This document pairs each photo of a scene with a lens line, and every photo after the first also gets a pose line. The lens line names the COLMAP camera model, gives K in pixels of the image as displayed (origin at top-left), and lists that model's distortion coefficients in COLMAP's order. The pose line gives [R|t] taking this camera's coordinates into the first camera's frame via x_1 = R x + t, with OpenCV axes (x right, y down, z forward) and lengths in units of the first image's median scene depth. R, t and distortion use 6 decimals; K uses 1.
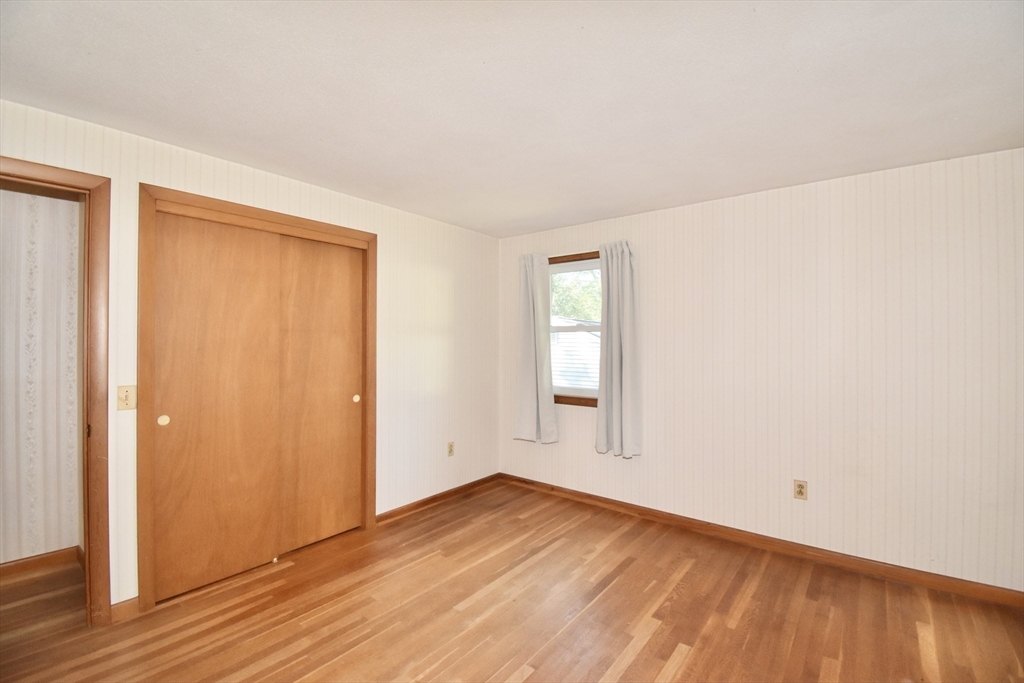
lens RADIAL K [[454.5, 0, 512.0], [0, 454.5, 341.5], [0, 0, 1]] dist [0.028140, -0.029077]
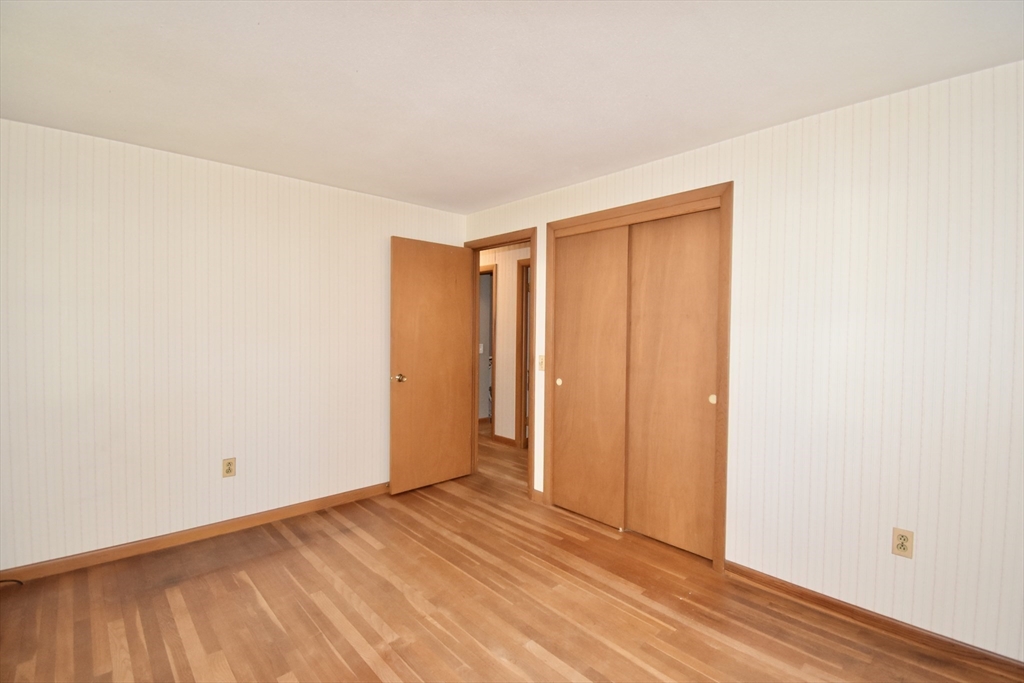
lens RADIAL K [[454.5, 0, 512.0], [0, 454.5, 341.5], [0, 0, 1]] dist [0.028140, -0.029077]
pose [[-0.145603, 0.015867, -0.989216, 0.649991], [-0.012663, 0.999760, 0.017900, 0.019870], [0.989262, 0.015133, -0.145367, 1.007488]]
